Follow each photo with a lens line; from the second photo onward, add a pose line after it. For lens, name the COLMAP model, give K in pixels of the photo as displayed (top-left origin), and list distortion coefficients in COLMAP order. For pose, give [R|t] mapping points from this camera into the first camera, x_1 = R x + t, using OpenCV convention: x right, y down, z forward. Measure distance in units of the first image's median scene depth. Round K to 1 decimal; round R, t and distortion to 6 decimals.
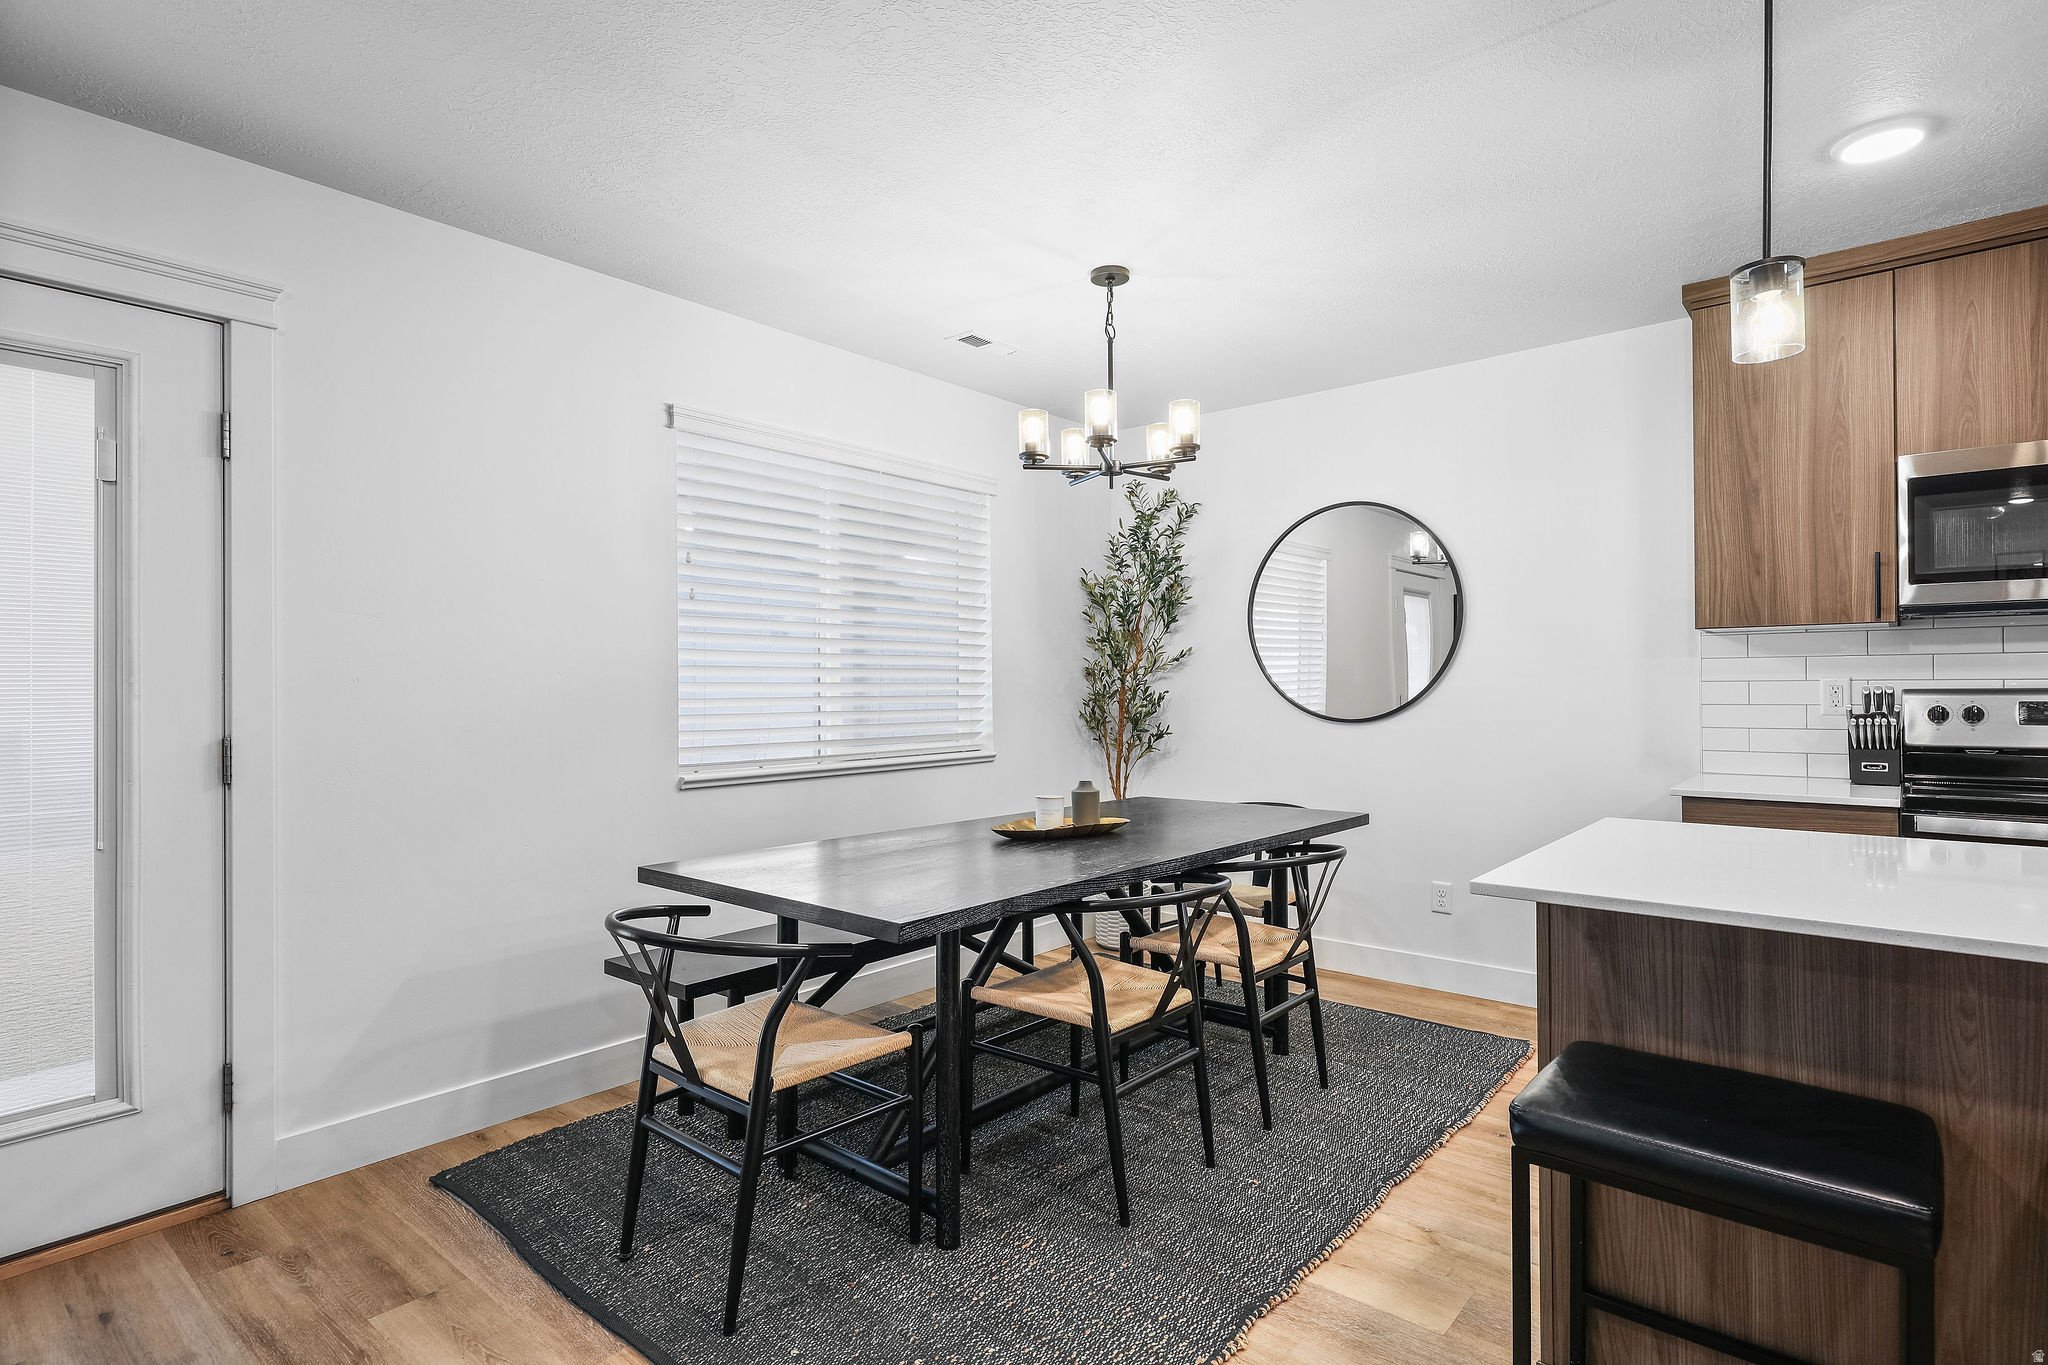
lens RADIAL K [[1029.3, 0, 1011.4], [0, 1029.3, 681.1], [0, 0, 1]] dist [0.004742, -0.000652]
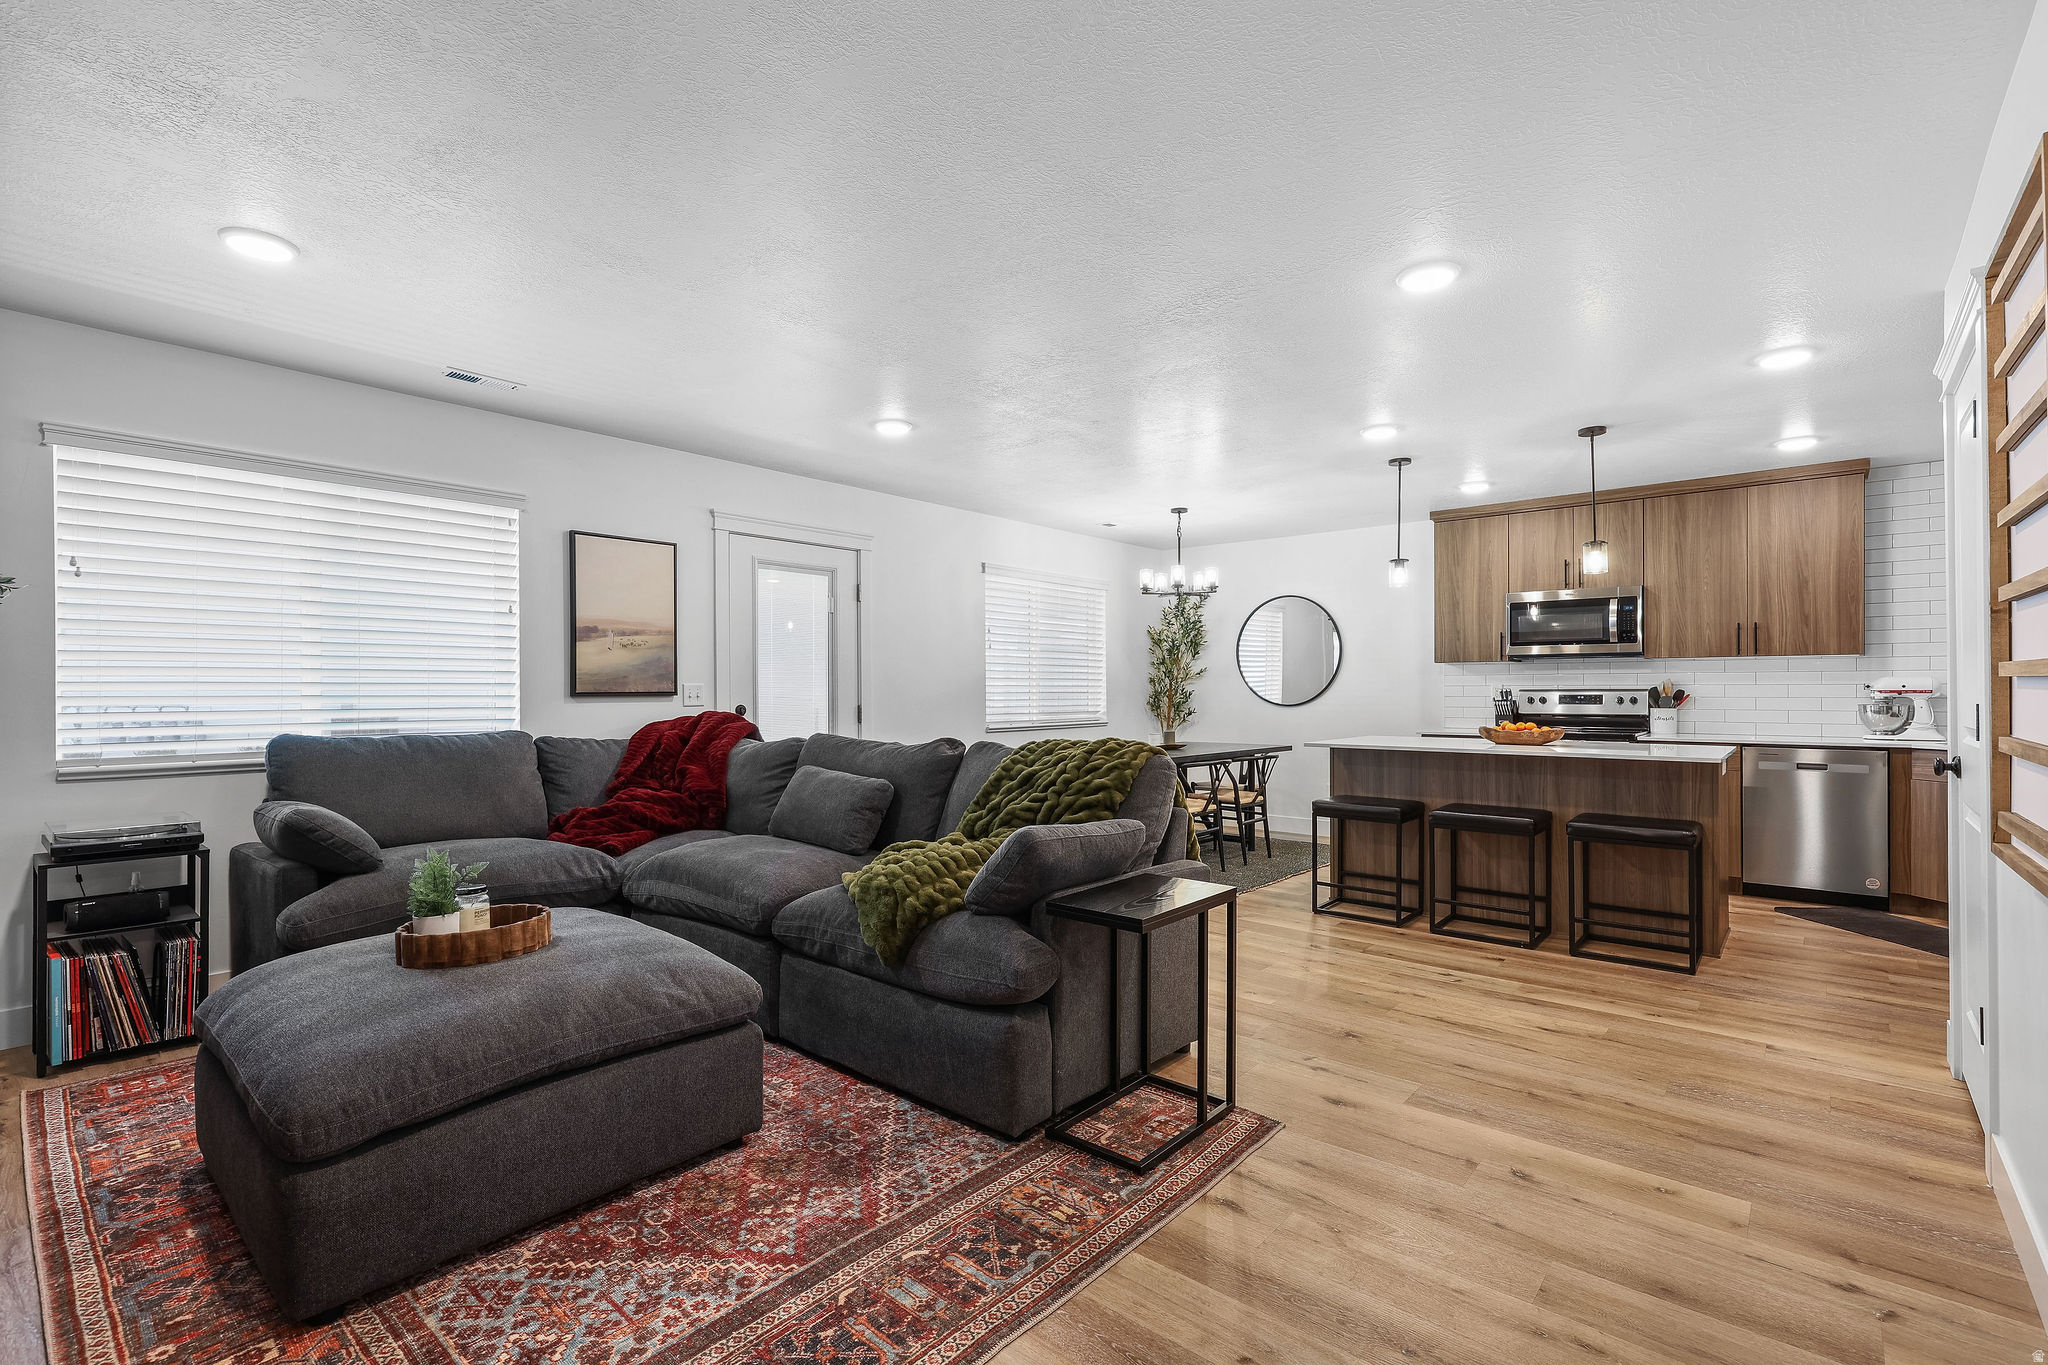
lens RADIAL K [[926.2, 0, 1014.8], [0, 926.2, 690.5], [0, 0, 1]] dist [0.002571, -0.000882]
pose [[0.999995, 0.002933, -0.000812, -0.283168], [-0.002927, 0.999971, 0.007044, -0.001431], [0.000833, -0.007041, 0.999975, -1.135601]]
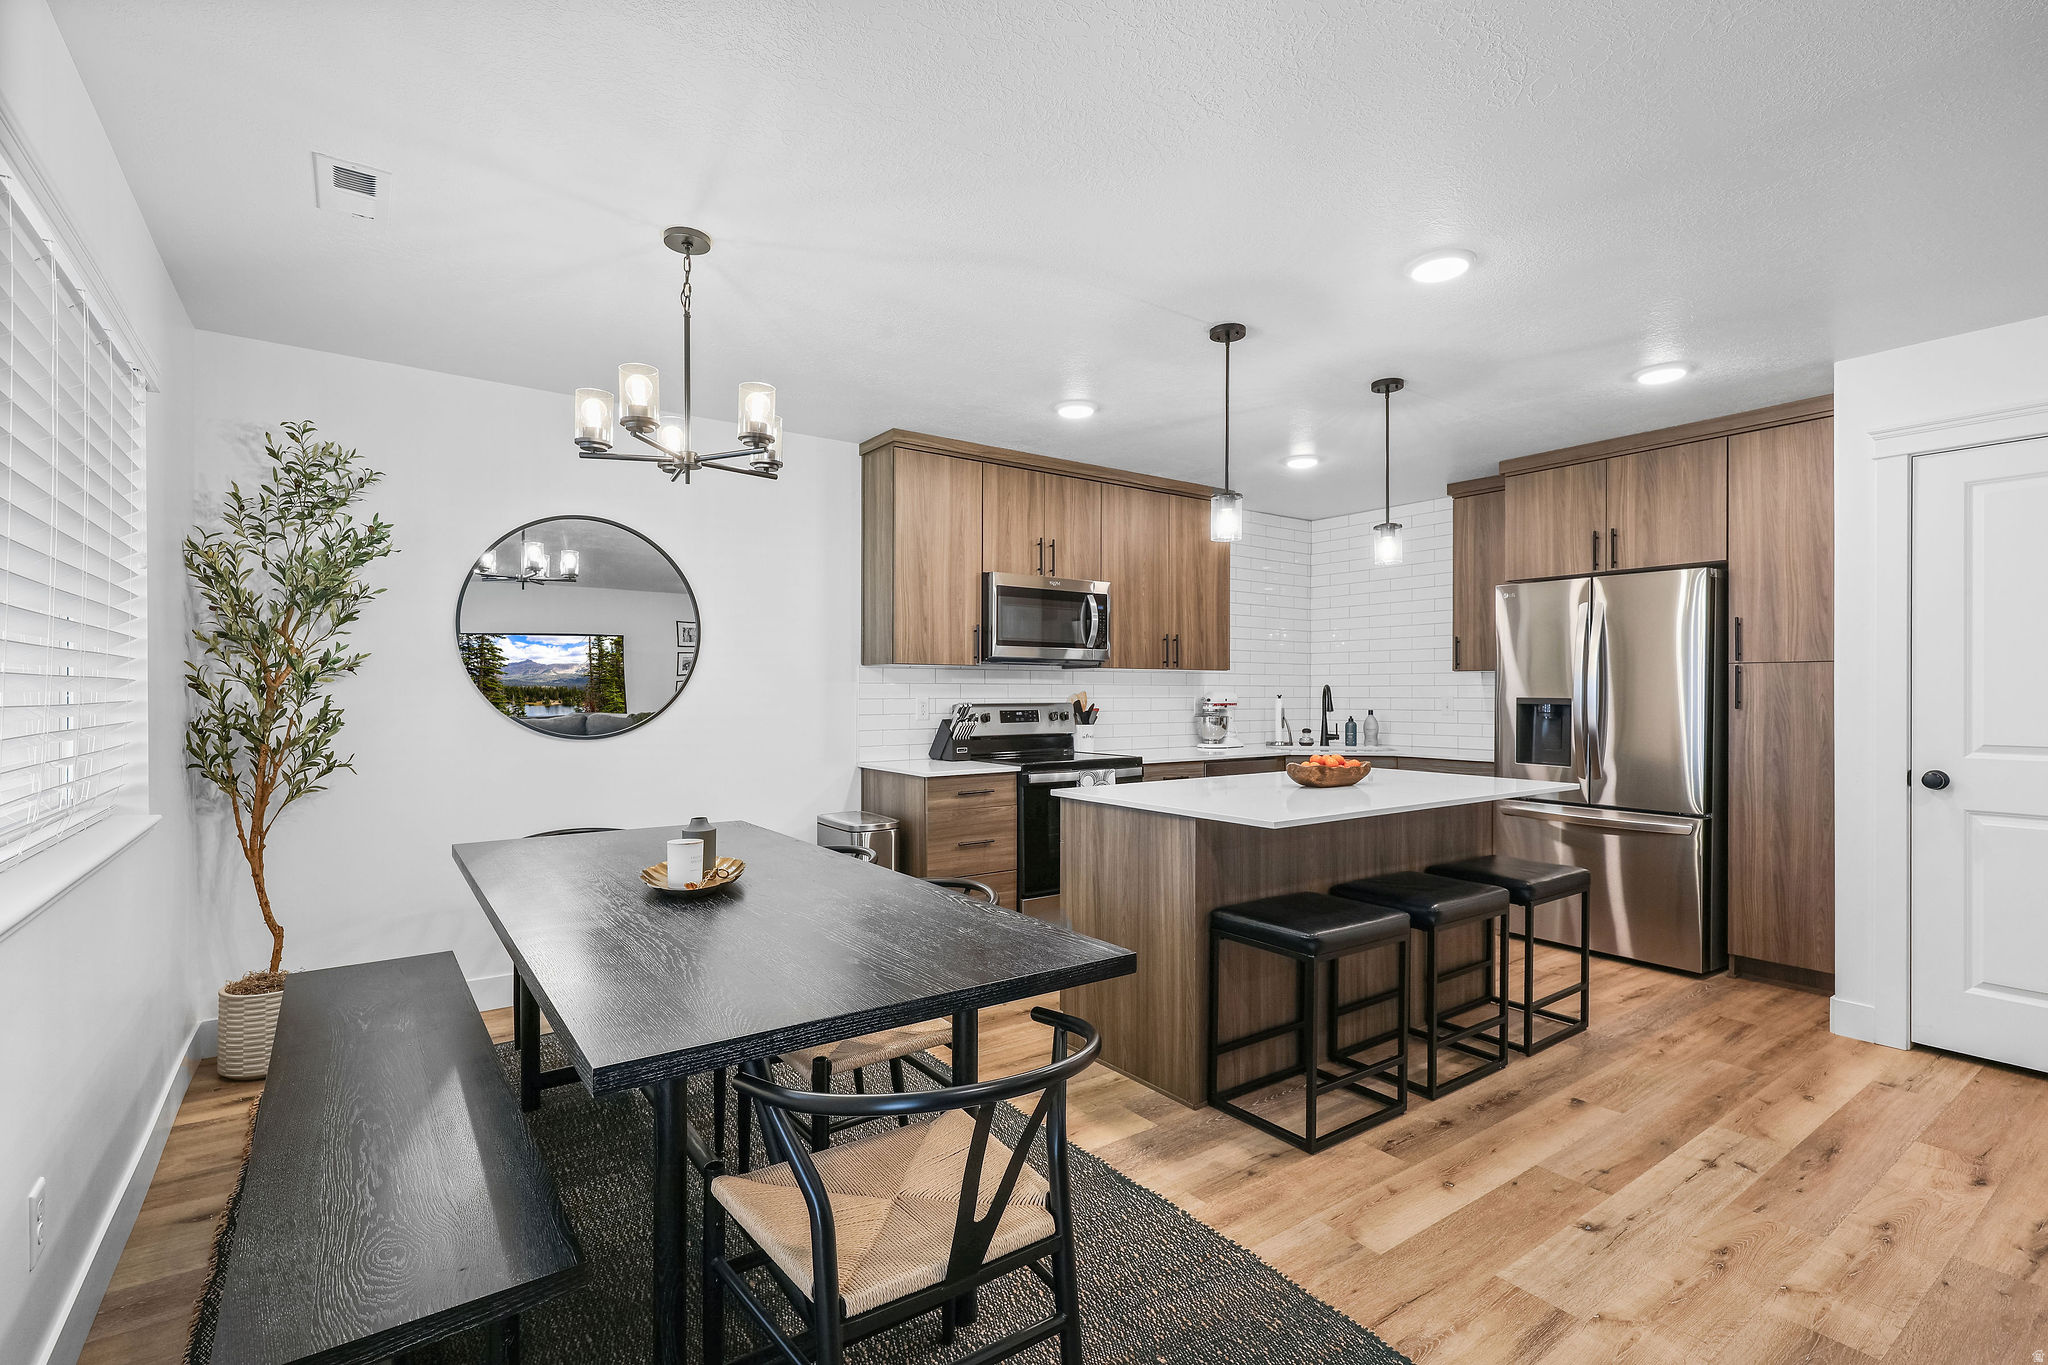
lens RADIAL K [[926.2, 0, 1021.3], [0, 926.2, 695.8], [0, 0, 1]] dist [0.002571, -0.000882]
pose [[0.237260, 0.000993, 0.971446, -0.627168], [-0.009793, 0.999951, 0.001369, -0.009128], [-0.971397, -0.009838, 0.237258, 0.555445]]
